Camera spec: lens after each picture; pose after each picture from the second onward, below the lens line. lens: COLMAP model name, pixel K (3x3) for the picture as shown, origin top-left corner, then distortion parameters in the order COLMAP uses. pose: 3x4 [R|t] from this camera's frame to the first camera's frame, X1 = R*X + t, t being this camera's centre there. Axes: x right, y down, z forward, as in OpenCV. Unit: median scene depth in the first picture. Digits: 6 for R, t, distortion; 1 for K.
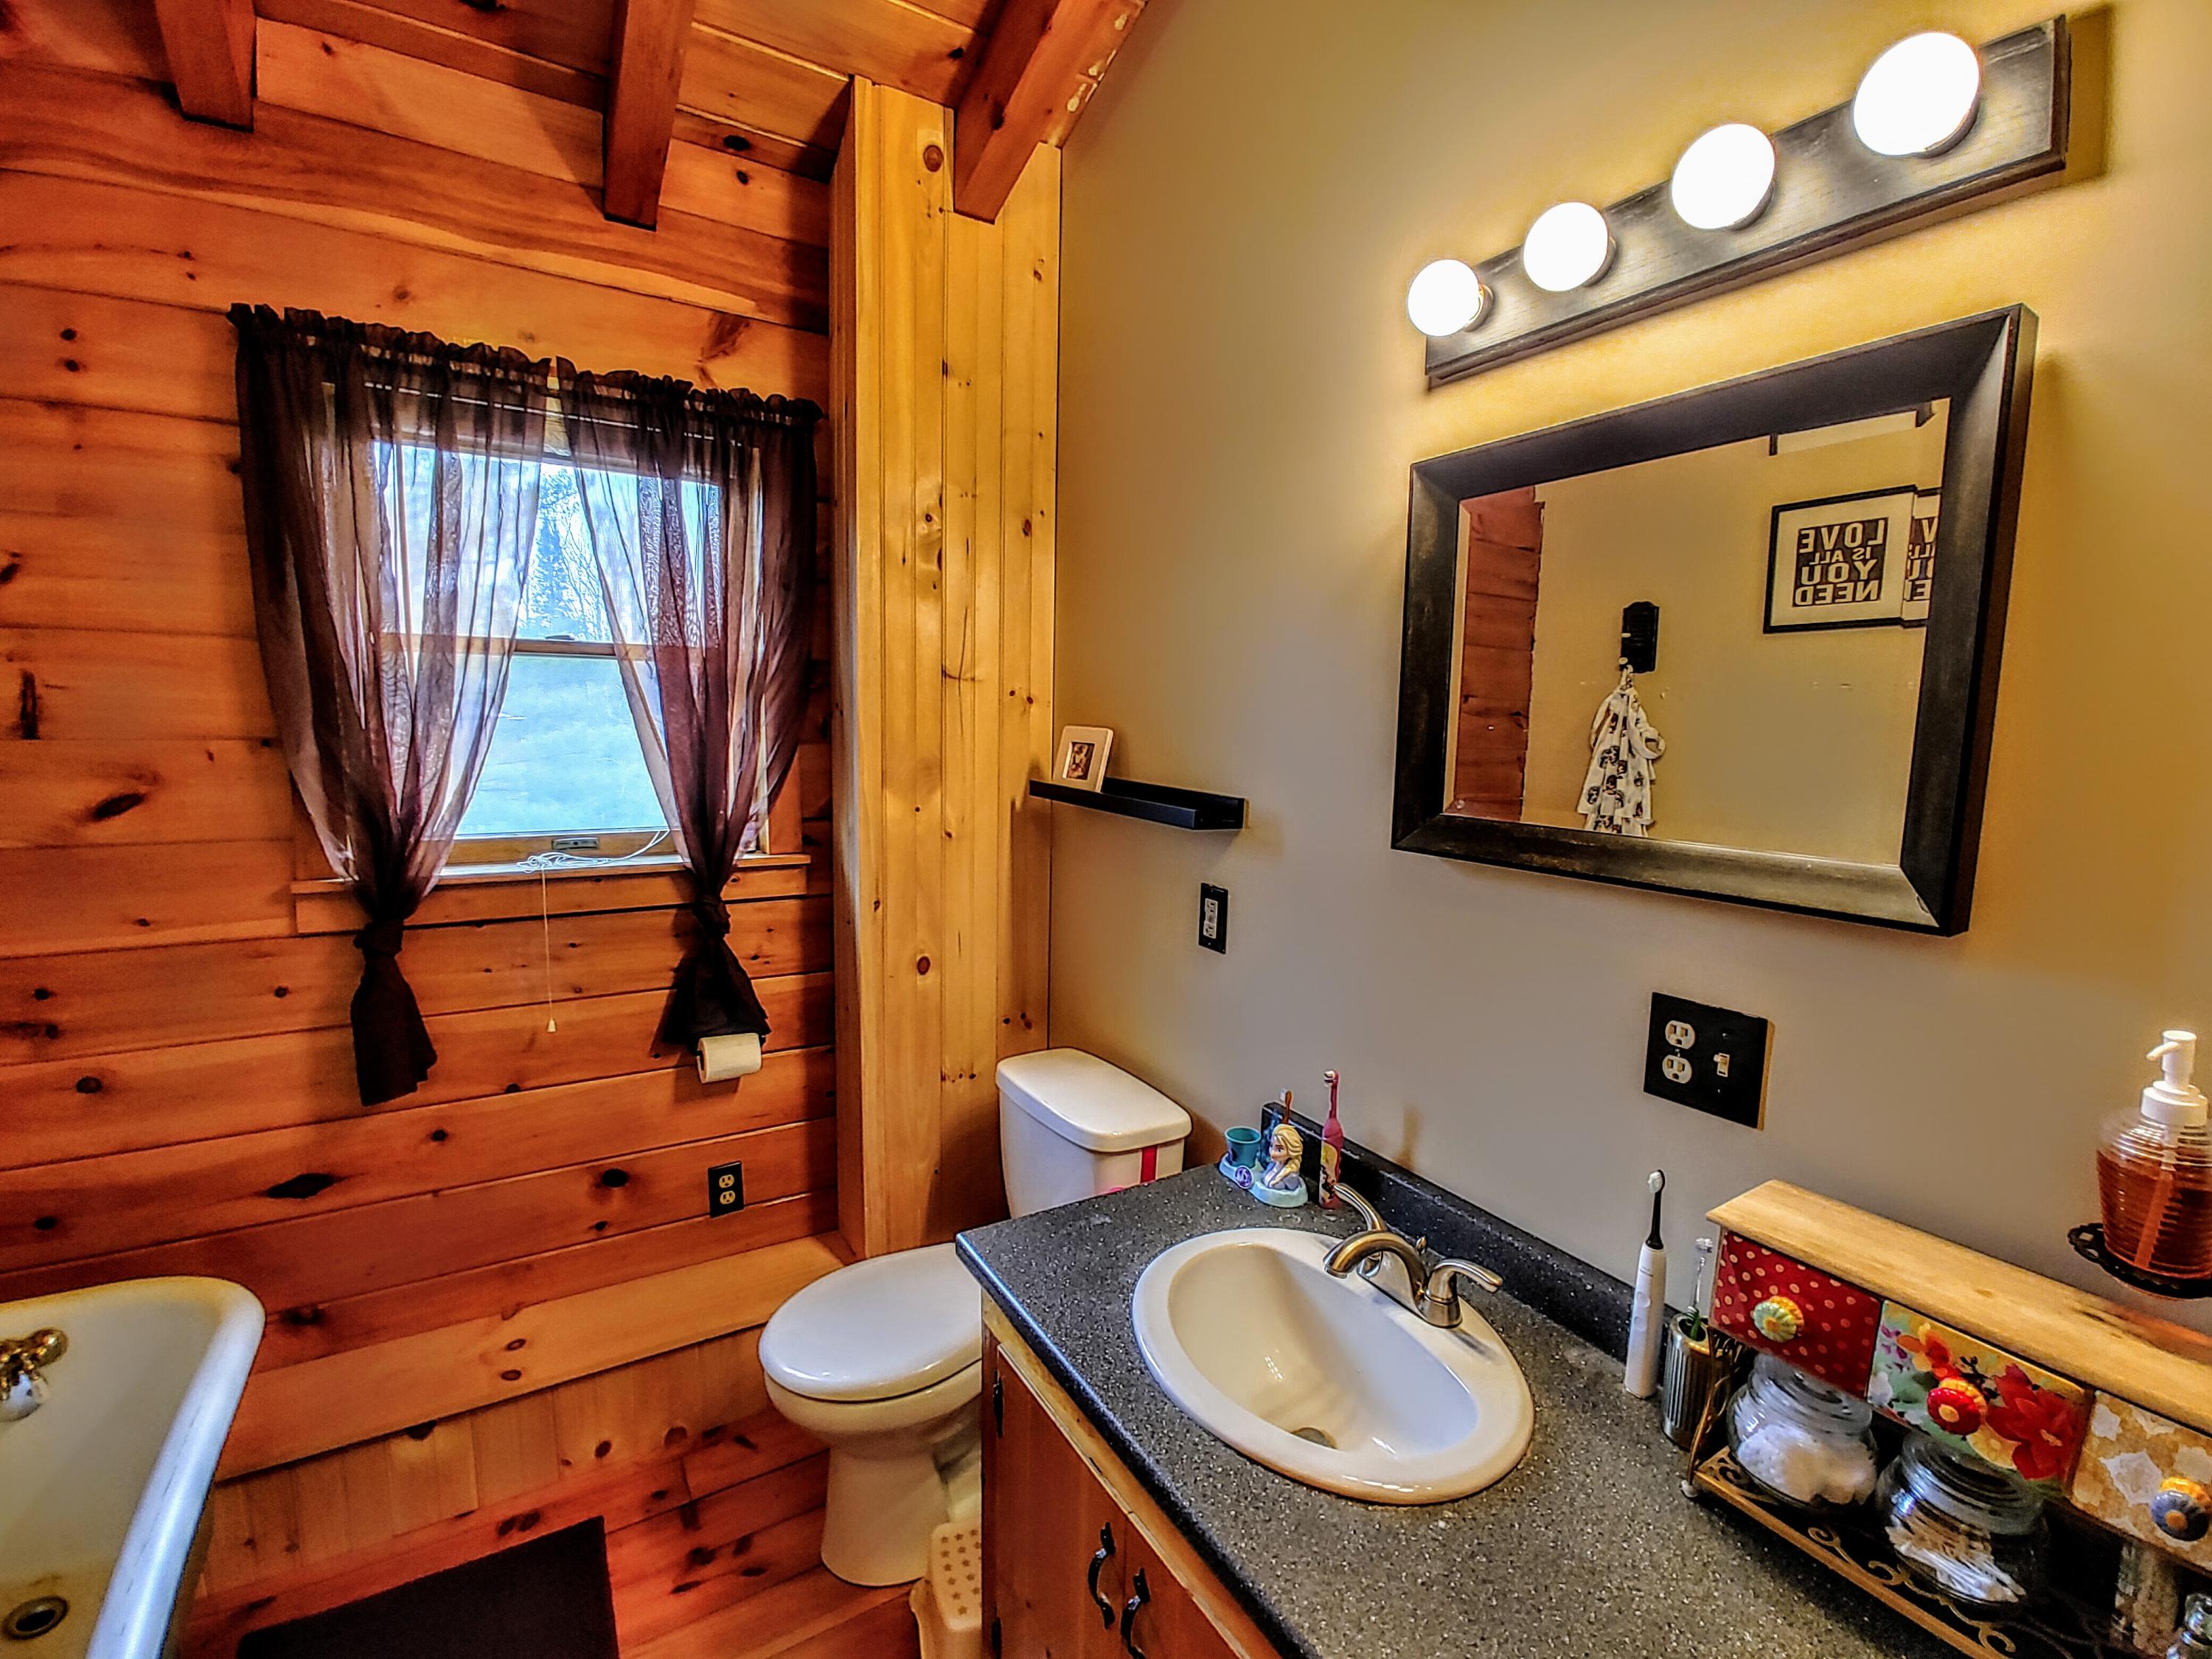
lens RADIAL K [[962.4, 0, 1104.1], [0, 962.4, 835.8], [0, 0, 1]] dist [-0.033826, 0.005567]
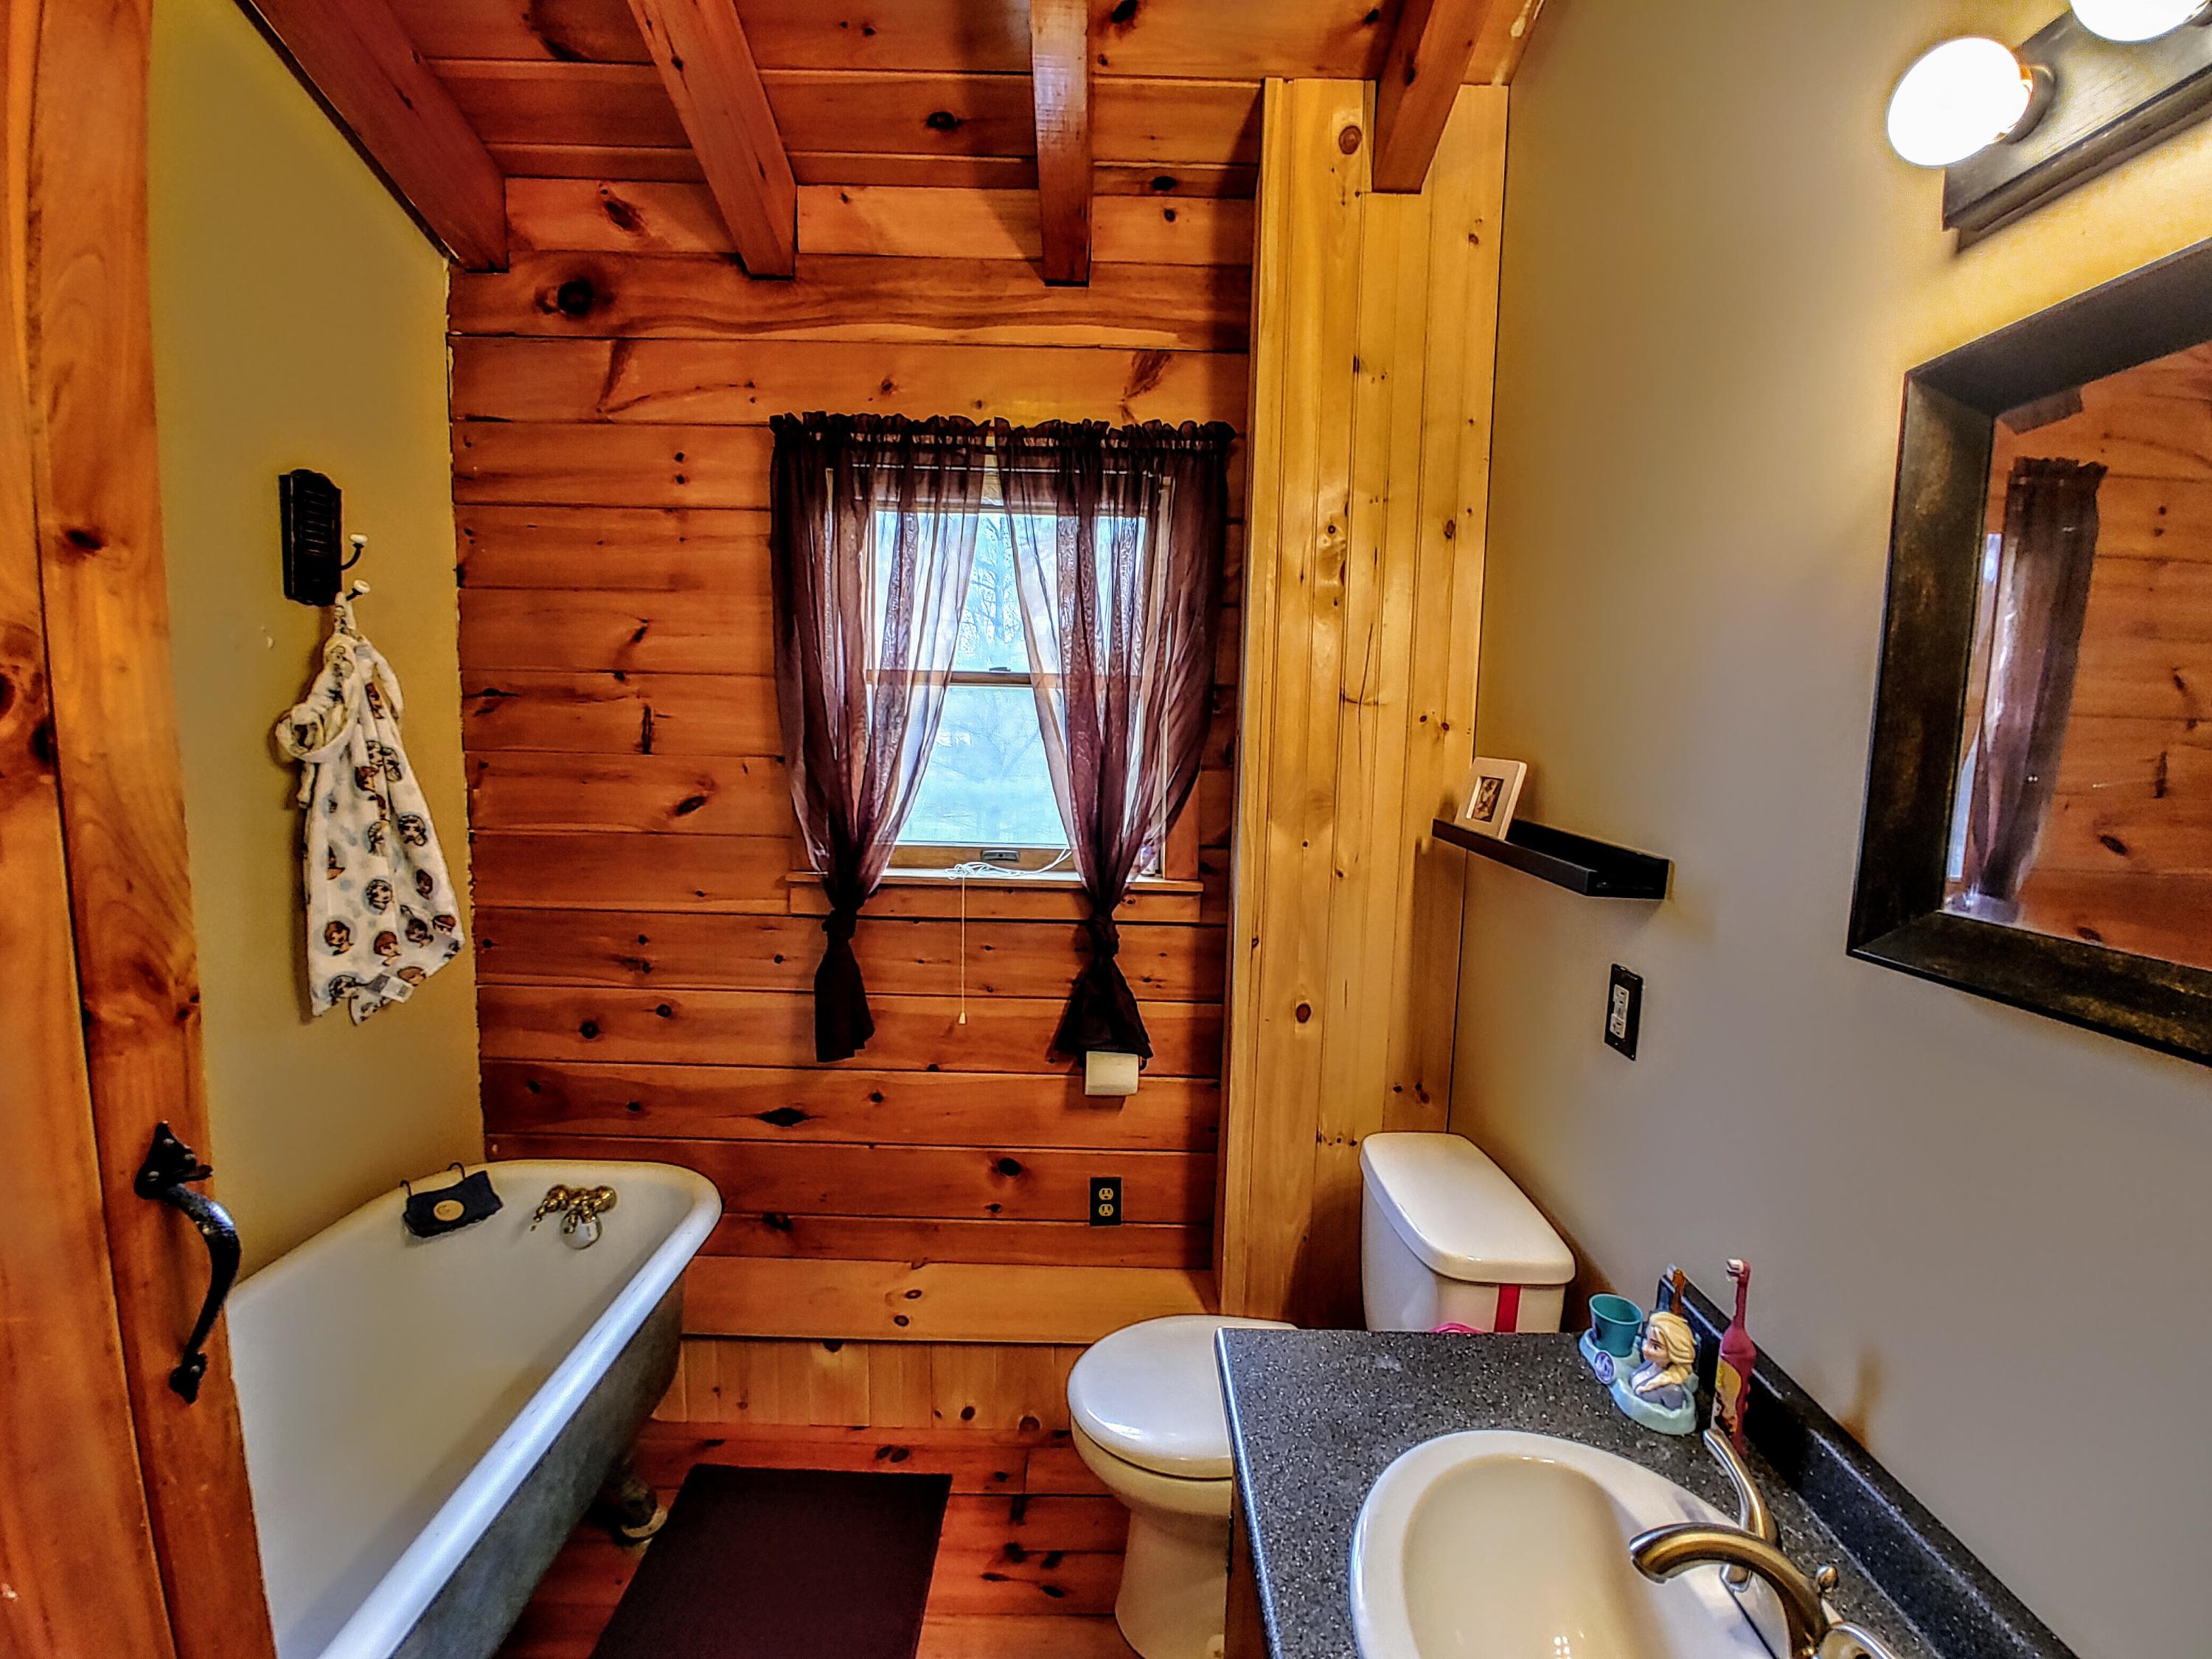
lens RADIAL K [[962.4, 0, 1112.6], [0, 962.4, 833.2], [0, 0, 1]] dist [-0.033826, 0.005567]
pose [[0.852491, 0.056972, -0.519628, 0.150786], [-0.069467, 0.997574, -0.004593, -0.024436], [0.518105, 0.040013, 0.854380, 0.131948]]
